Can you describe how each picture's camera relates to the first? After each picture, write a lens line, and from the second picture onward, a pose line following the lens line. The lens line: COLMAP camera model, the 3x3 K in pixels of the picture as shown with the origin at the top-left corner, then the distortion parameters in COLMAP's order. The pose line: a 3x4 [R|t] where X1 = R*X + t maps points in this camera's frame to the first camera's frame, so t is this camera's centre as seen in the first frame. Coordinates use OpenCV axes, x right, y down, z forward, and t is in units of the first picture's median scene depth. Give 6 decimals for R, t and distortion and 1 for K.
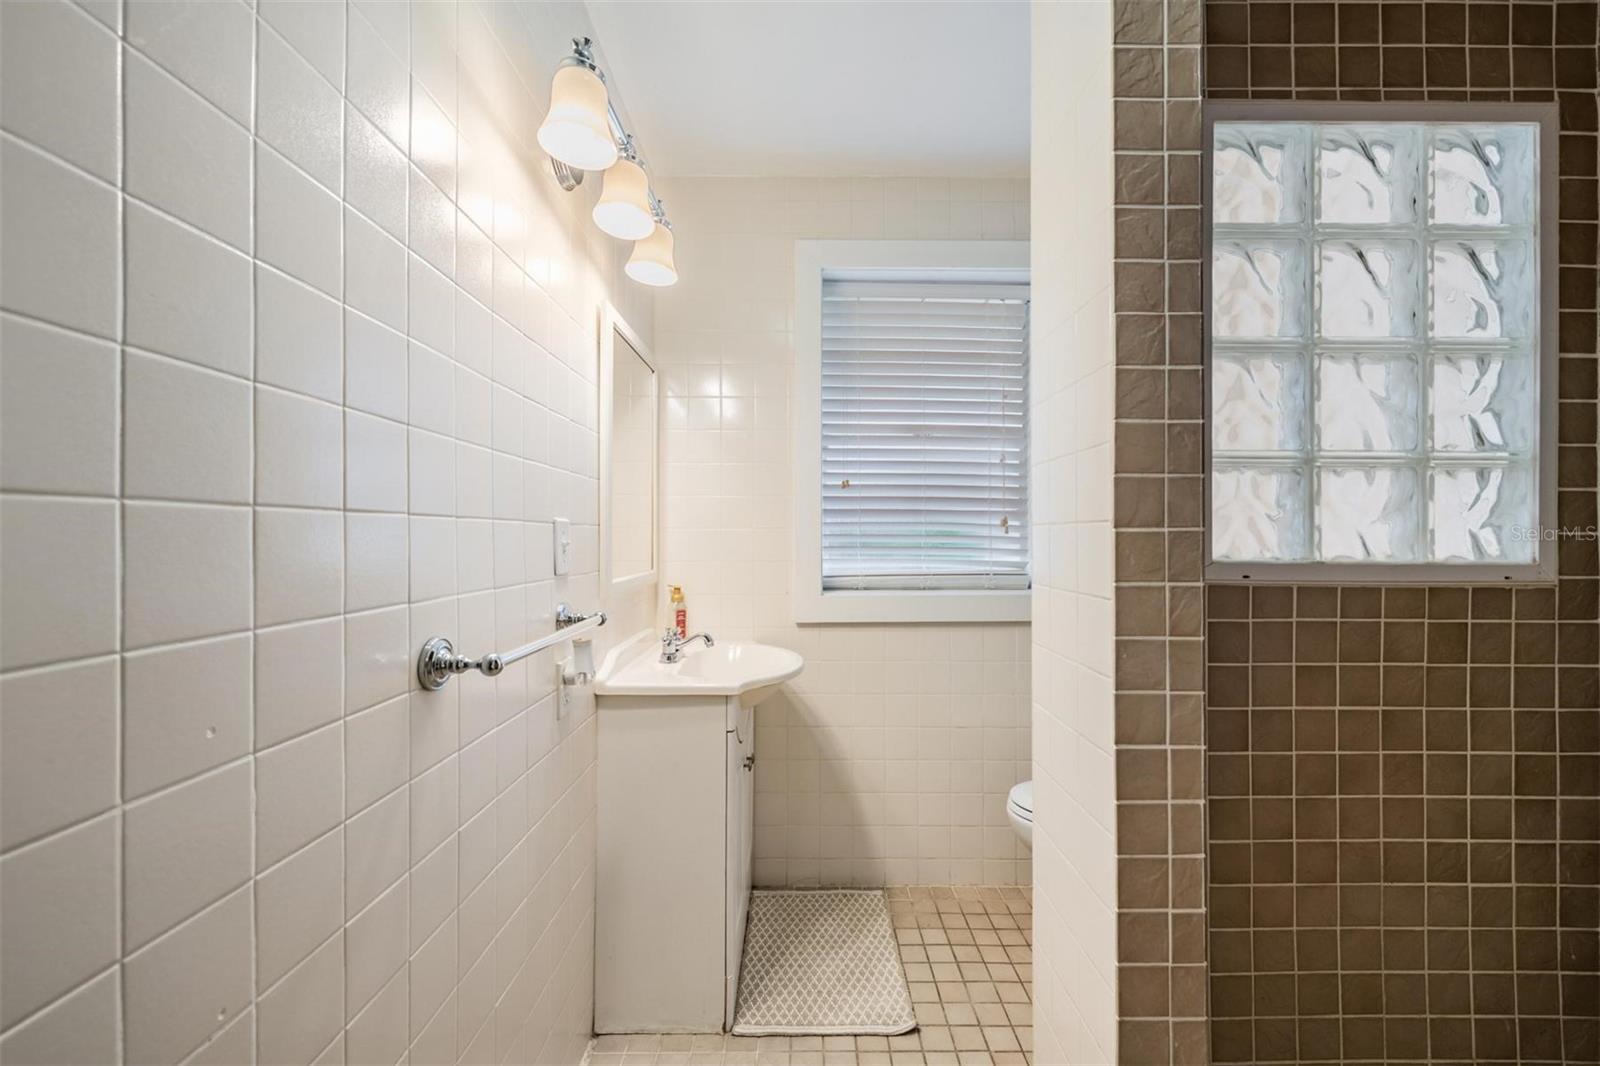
lens RADIAL K [[626.8, 0, 812.1], [0, 626.8, 541.9], [0, 0, 1]] dist [-0.000005, -0.000226]
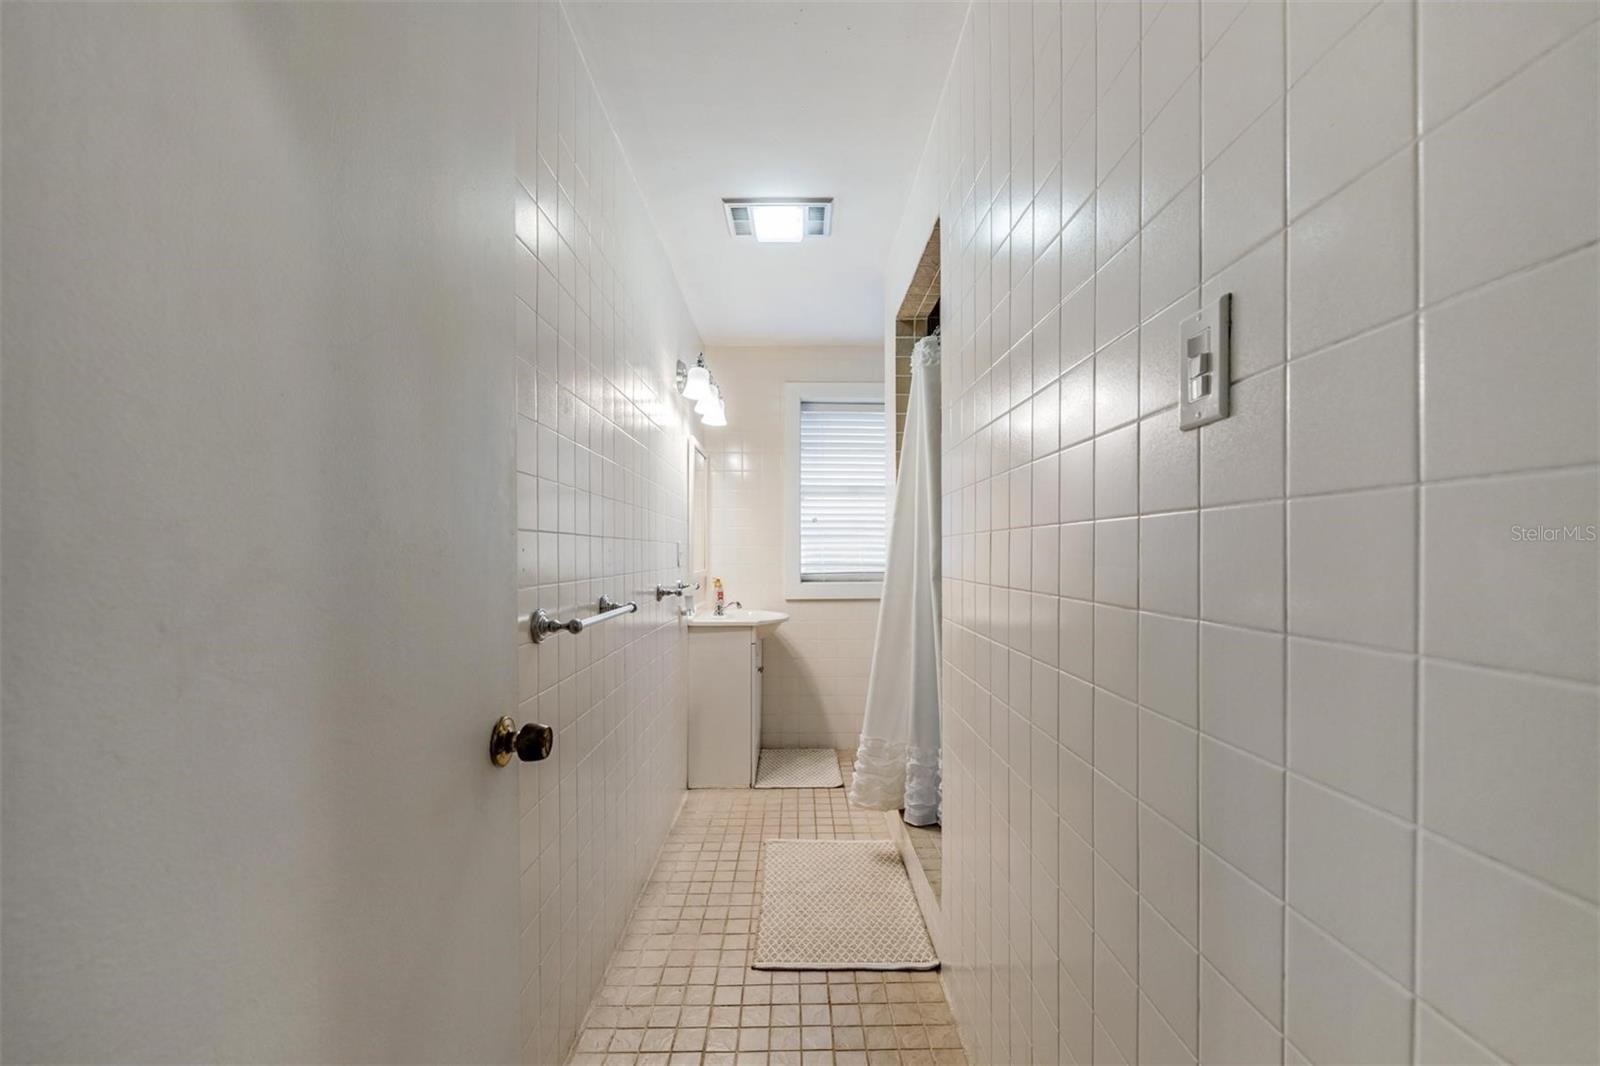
lens RADIAL K [[626.8, 0, 812.1], [0, 626.8, 541.9], [0, 0, 1]] dist [-0.000005, -0.000226]
pose [[0.999949, -0.003429, 0.009510, 0.038279], [0.003692, 0.999606, -0.027812, 0.020153], [-0.009411, 0.027845, 0.999568, -0.892862]]
